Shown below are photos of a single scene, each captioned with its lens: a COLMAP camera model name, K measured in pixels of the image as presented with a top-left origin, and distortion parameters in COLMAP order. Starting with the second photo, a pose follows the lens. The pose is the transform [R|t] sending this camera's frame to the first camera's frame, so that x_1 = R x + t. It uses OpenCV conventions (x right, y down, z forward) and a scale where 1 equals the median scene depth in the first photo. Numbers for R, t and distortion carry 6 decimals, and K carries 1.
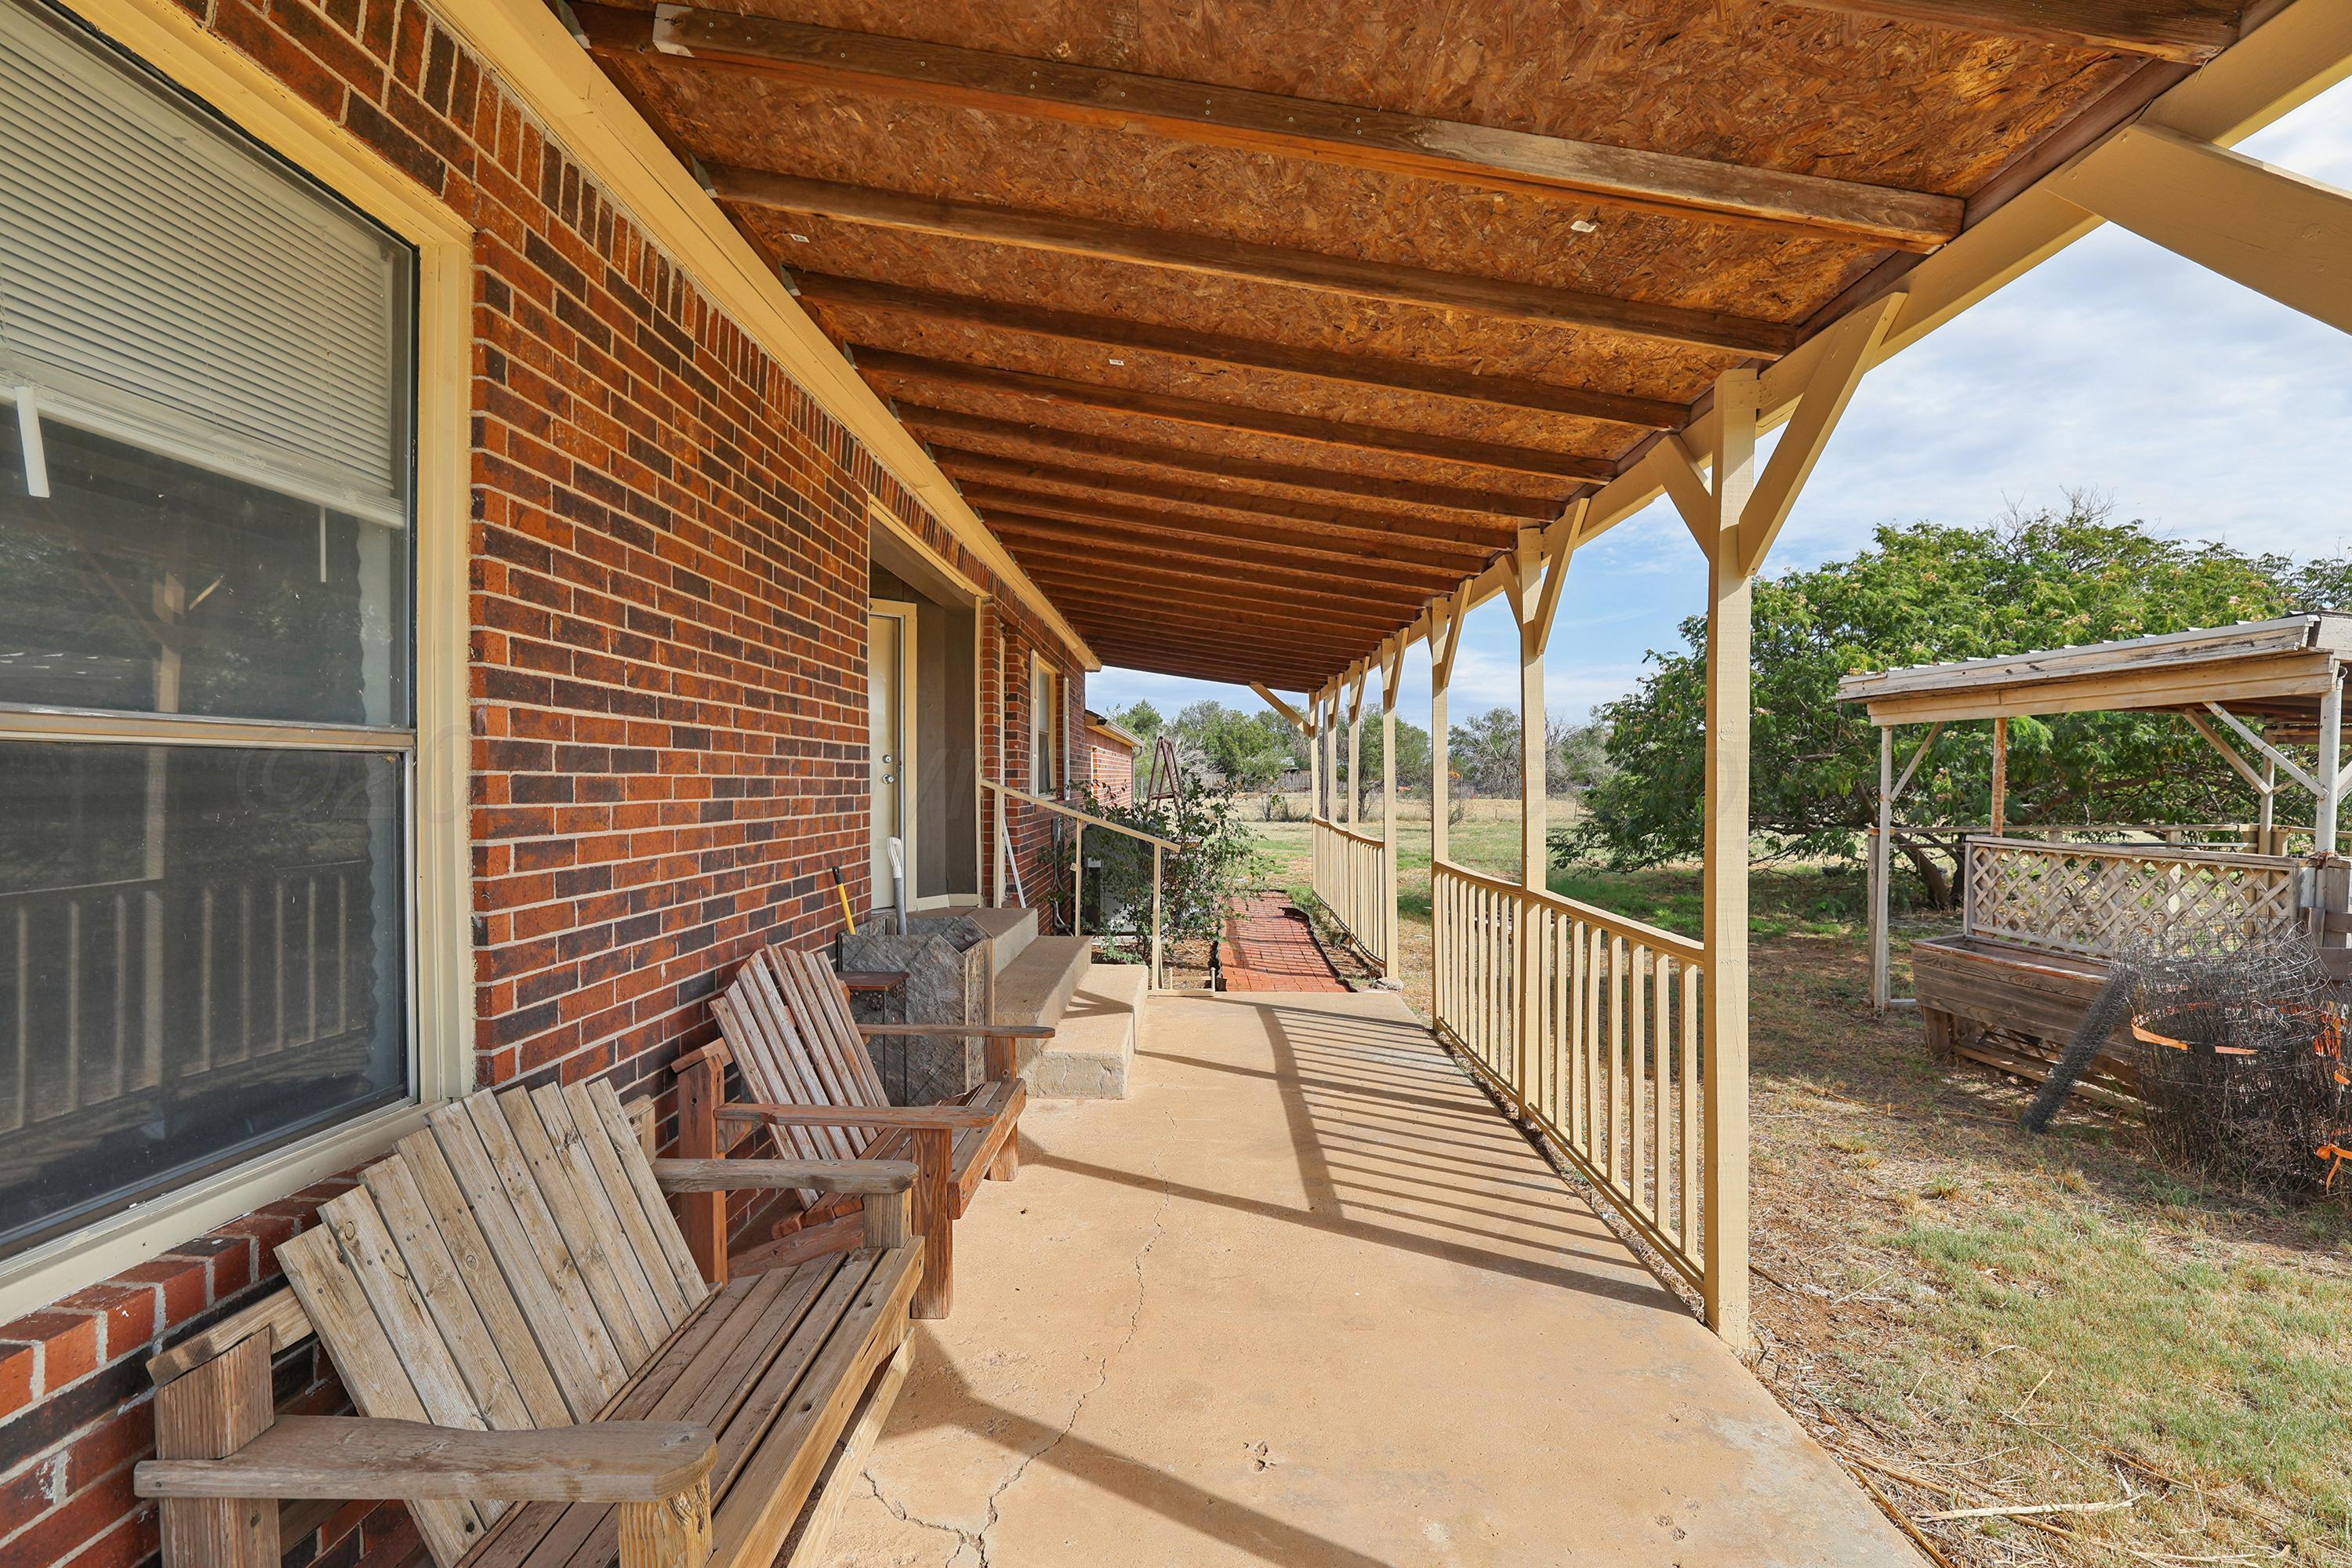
lens RADIAL K [[1064.4, 0, 1171.5], [0, 1064.4, 789.9], [0, 0, 1]] dist [0.002043, 0.000483]
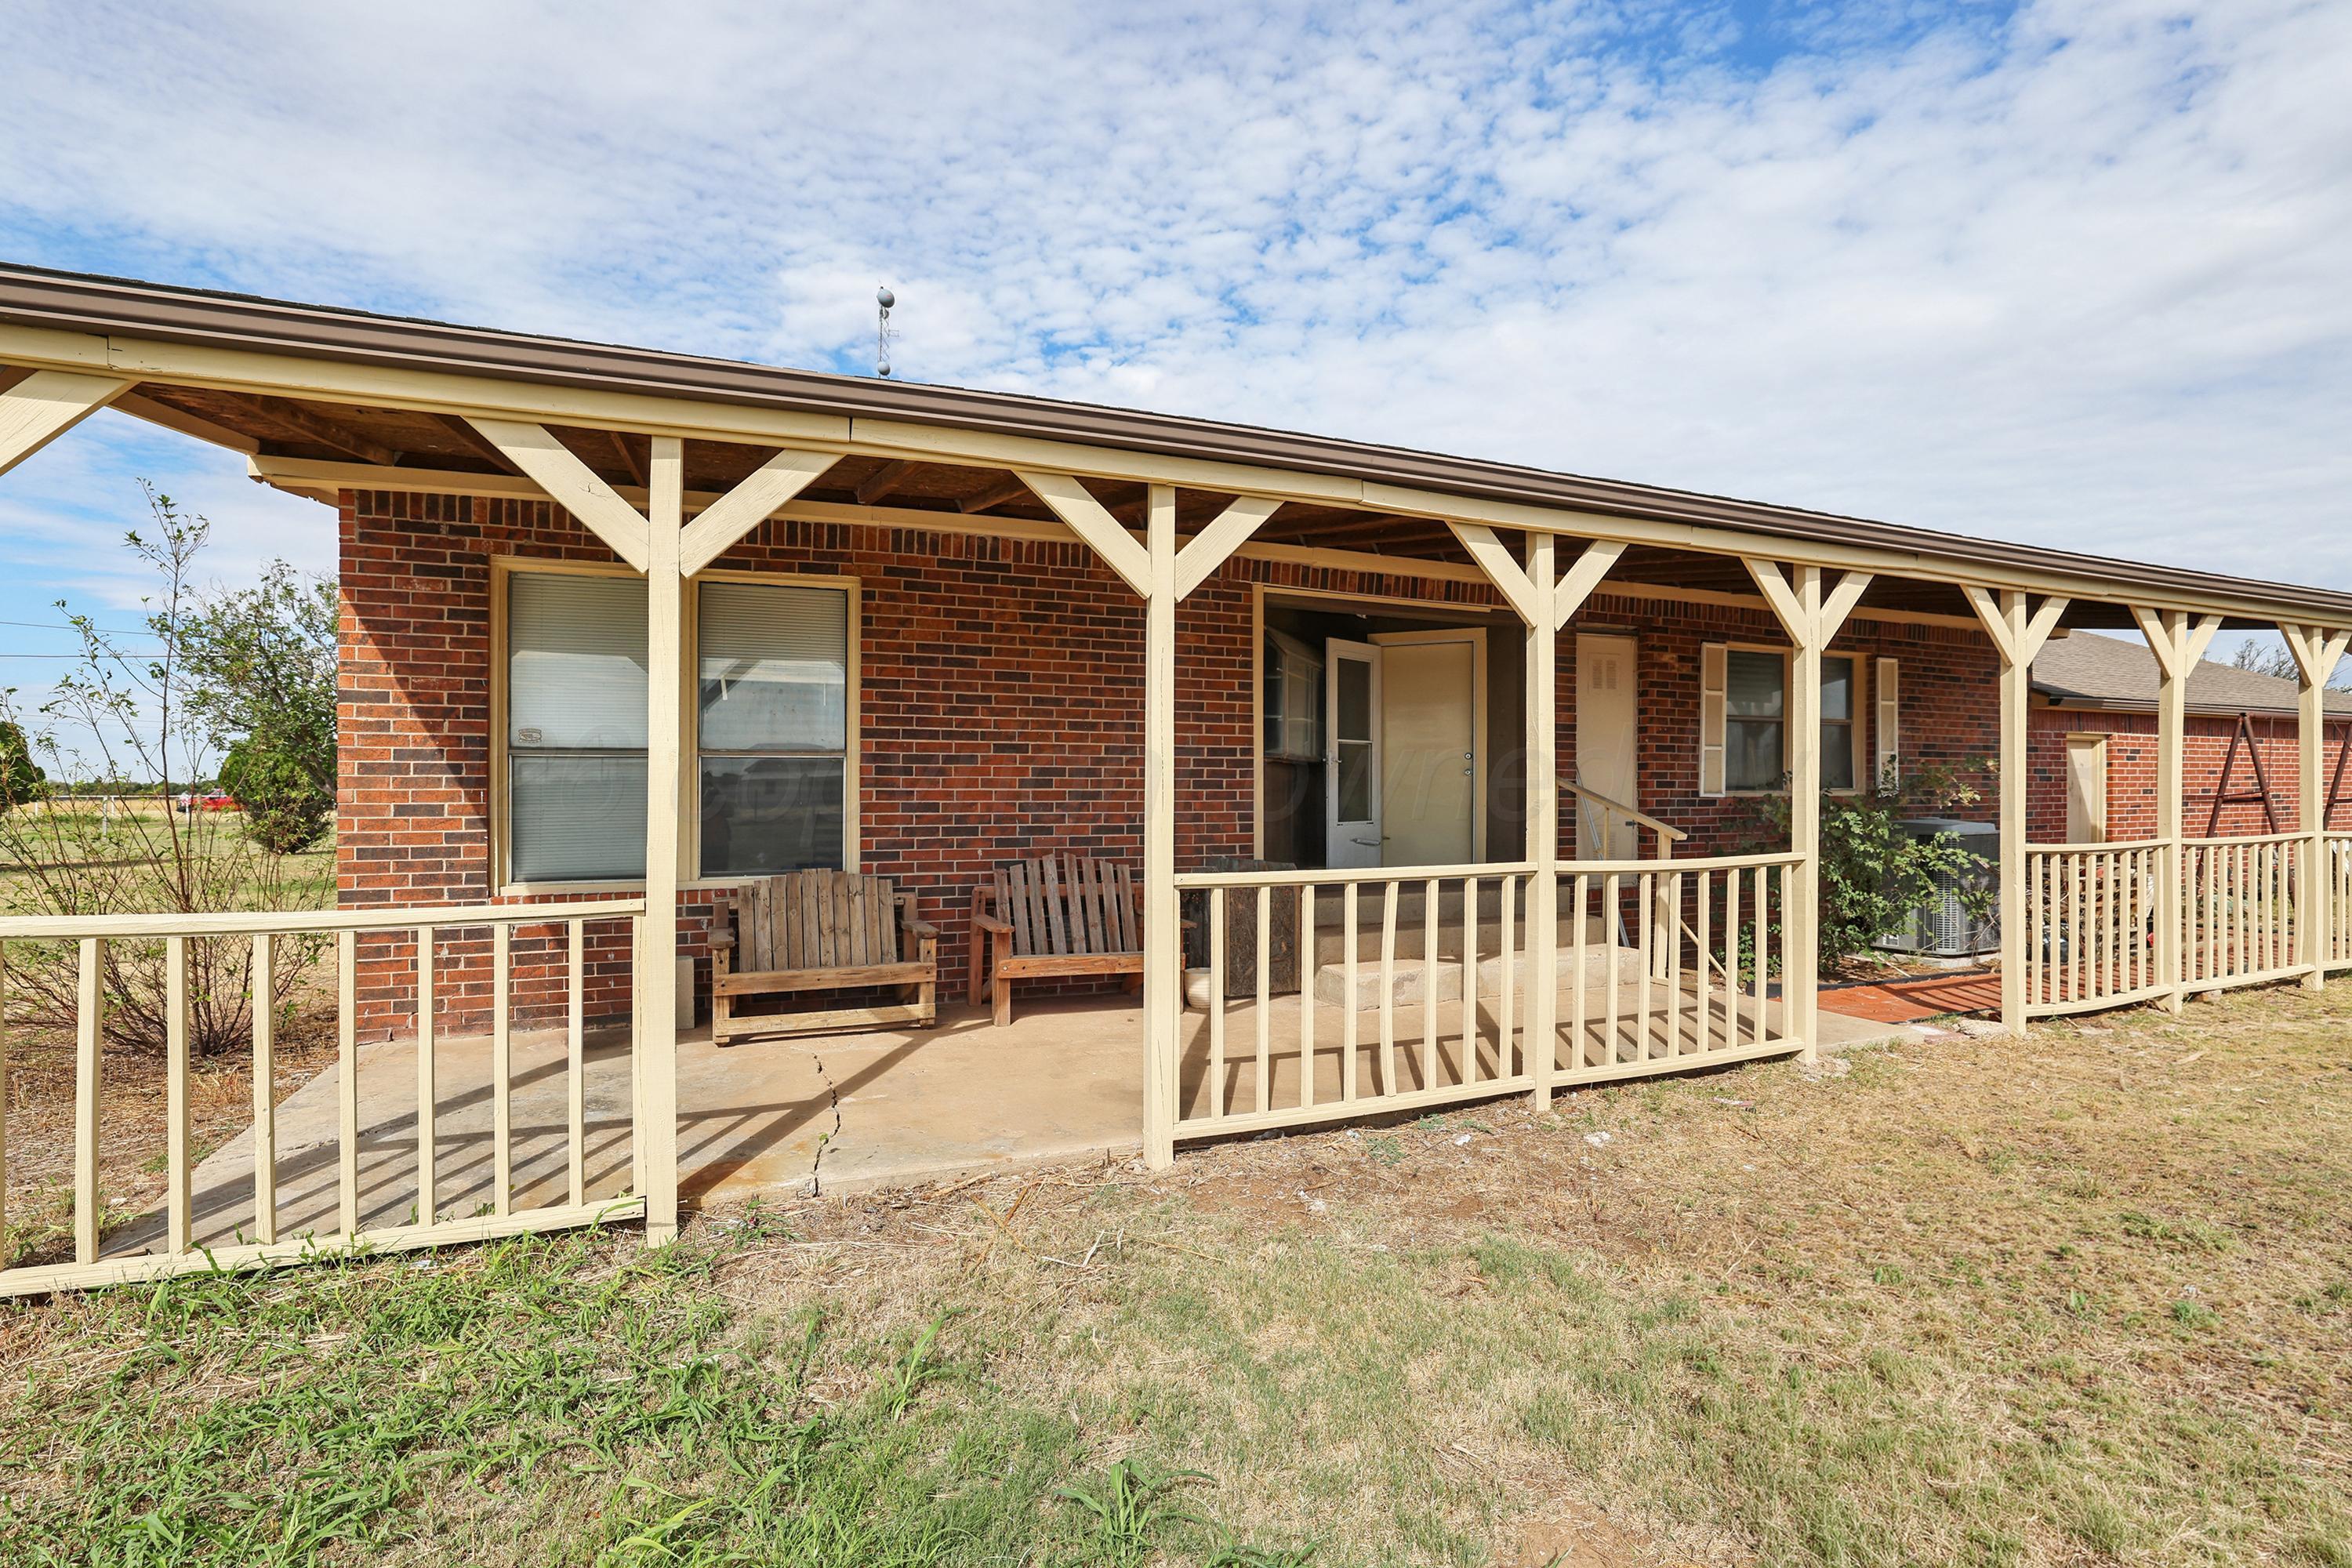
lens RADIAL K [[1064.4, 0, 1172.9], [0, 1064.4, 786.5], [0, 0, 1]] dist [0.002043, 0.000483]
pose [[0.410502, -0.006141, -0.911839, 1.984448], [-0.004108, 0.999955, -0.008584, 0.054641], [0.911851, 0.007269, 0.410458, 0.507259]]
